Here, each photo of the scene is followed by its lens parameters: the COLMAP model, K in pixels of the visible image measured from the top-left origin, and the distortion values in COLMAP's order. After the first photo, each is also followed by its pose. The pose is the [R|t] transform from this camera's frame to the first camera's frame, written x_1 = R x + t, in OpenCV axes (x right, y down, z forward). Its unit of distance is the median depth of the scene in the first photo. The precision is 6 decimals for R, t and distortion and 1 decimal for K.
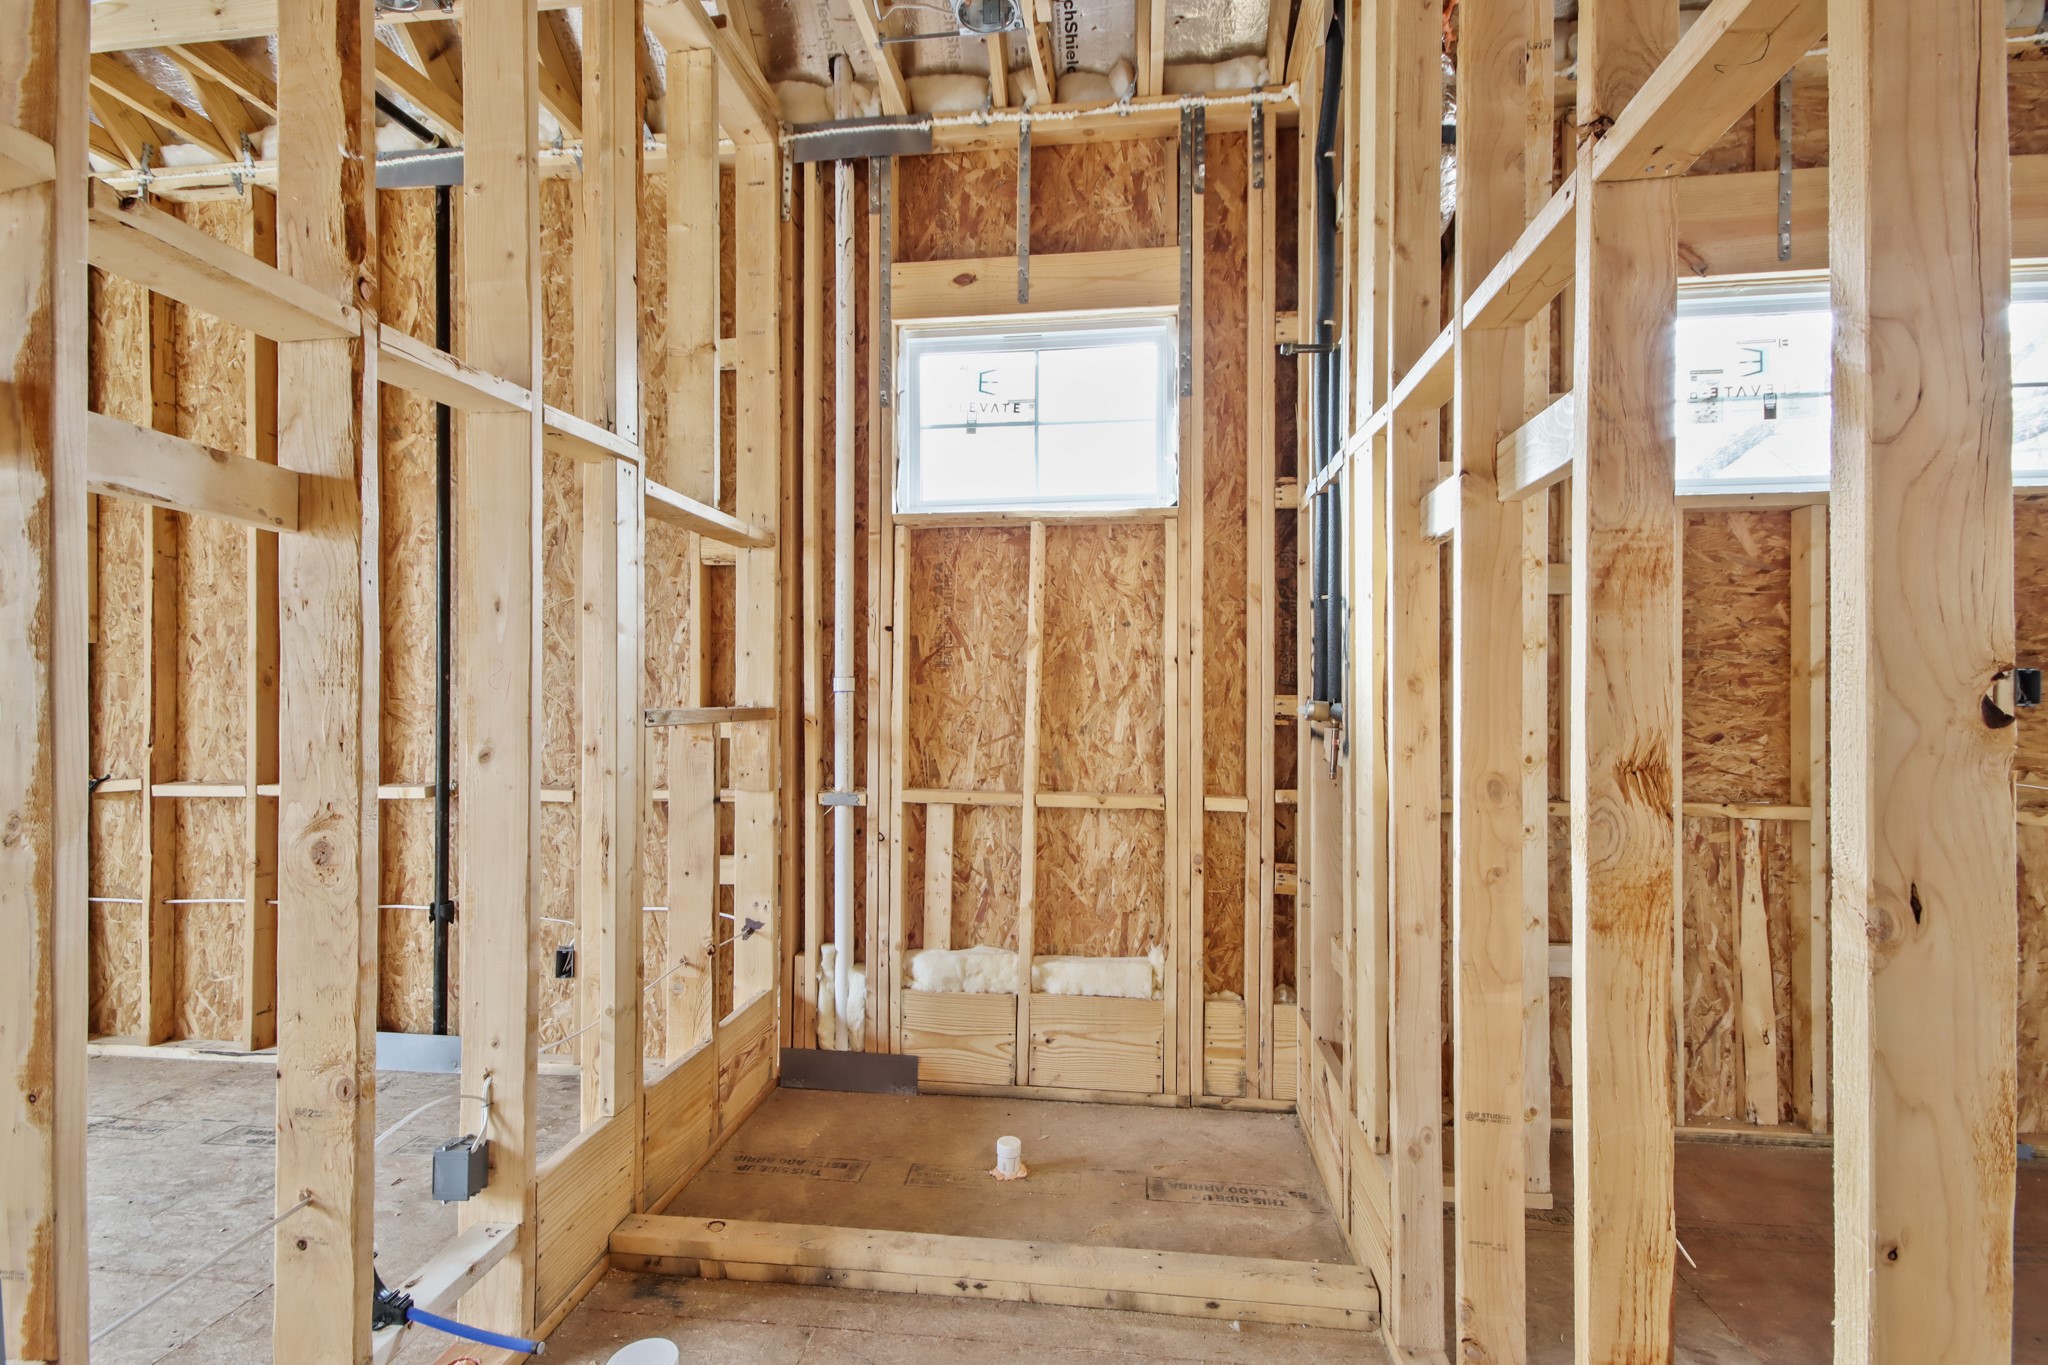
lens RADIAL K [[947.2, 0, 1011.9], [0, 947.2, 694.3], [0, 0, 1]] dist [0.025917, -0.003806]
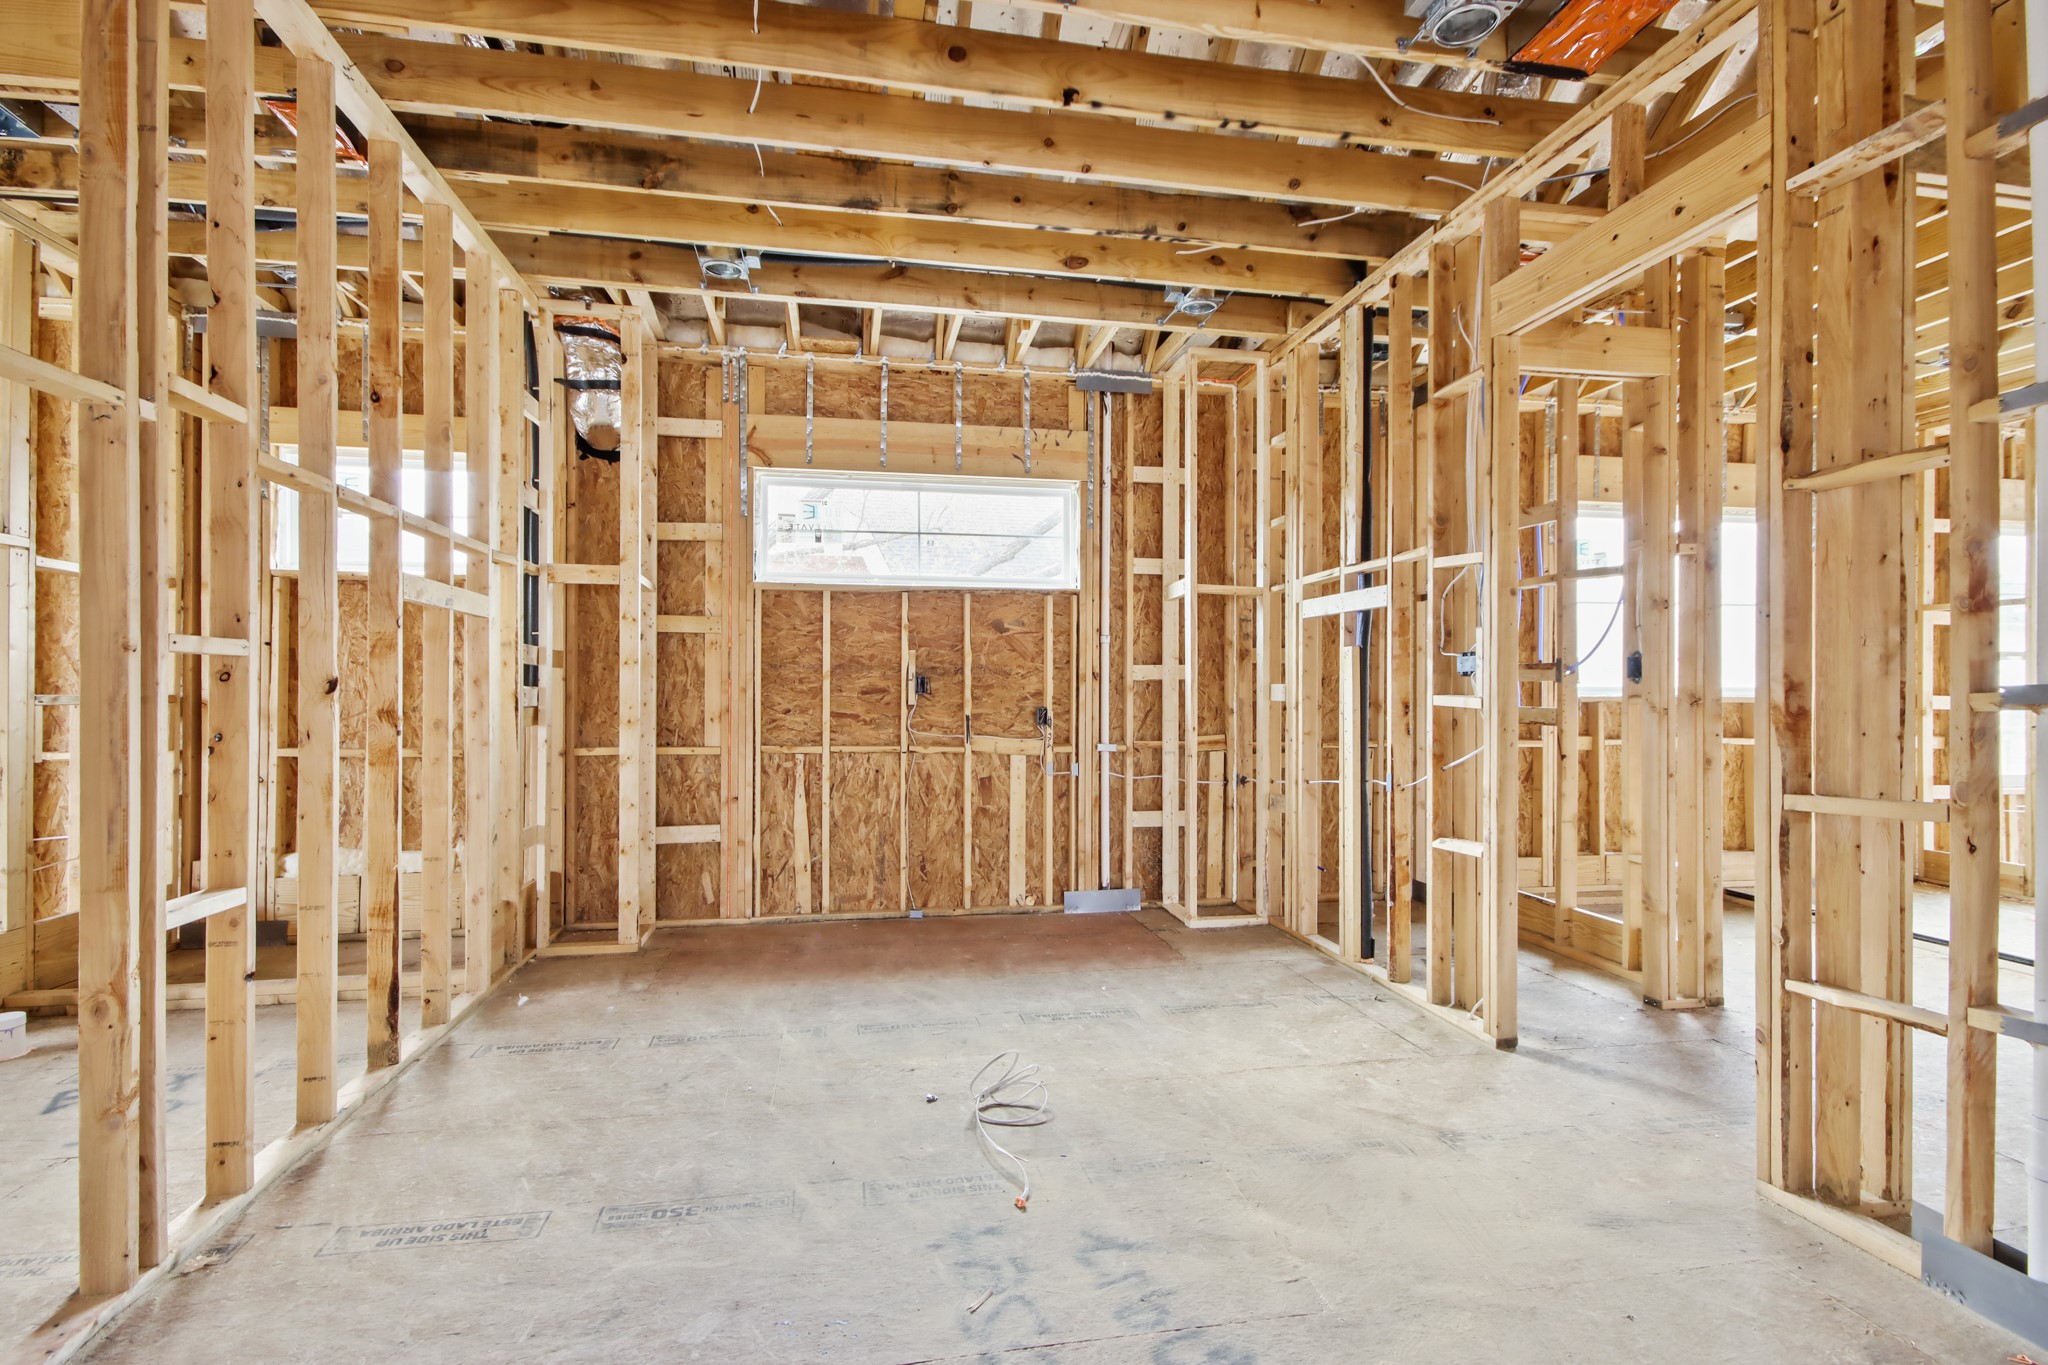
lens RADIAL K [[947.2, 0, 993.6], [0, 947.2, 687.7], [0, 0, 1]] dist [0.025917, -0.003806]
pose [[0.956767, 0.003138, 0.290837, 0.577970], [-0.002940, 0.999995, -0.001116, -0.000005], [-0.290839, 0.000213, 0.956772, -0.881982]]
